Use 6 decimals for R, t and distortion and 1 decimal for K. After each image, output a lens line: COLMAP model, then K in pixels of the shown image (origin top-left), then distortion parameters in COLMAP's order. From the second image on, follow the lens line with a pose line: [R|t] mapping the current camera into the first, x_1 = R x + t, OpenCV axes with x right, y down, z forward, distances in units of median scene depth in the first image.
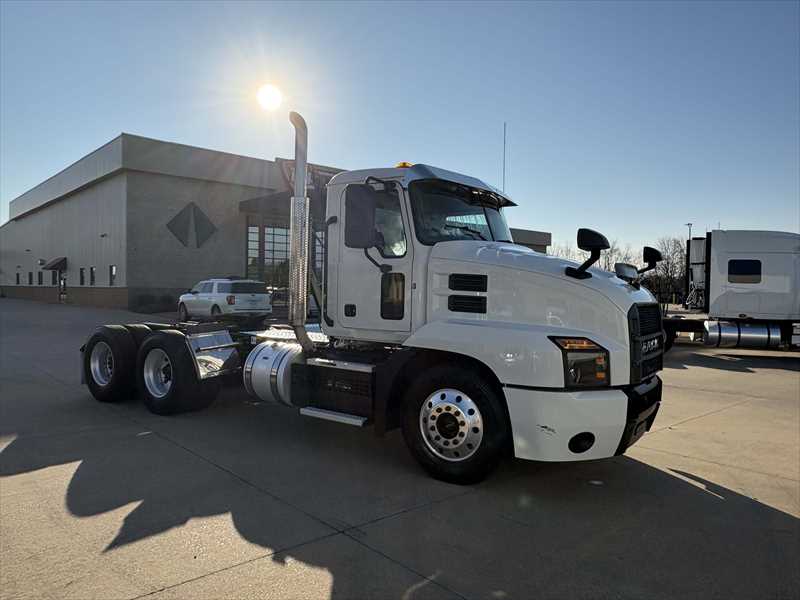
lens RADIAL K [[636.4, 0, 400.0], [0, 636.4, 300.0], [0, 0, 1]] dist [0.001738, -0.000880]
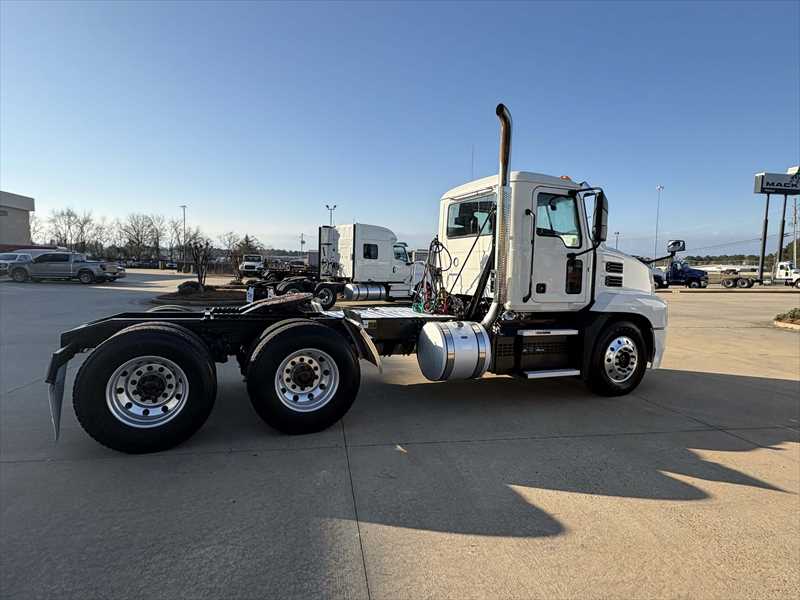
lens RADIAL K [[489.8, 0, 400.0], [0, 489.8, 300.0], [0, 0, 1]] dist [-0.006524, -0.000592]
pose [[0.460131, -0.062746, 0.885631, -1.056340], [-0.004129, 0.997338, 0.072805, -0.029149], [-0.887841, -0.037157, 0.458647, 0.810969]]
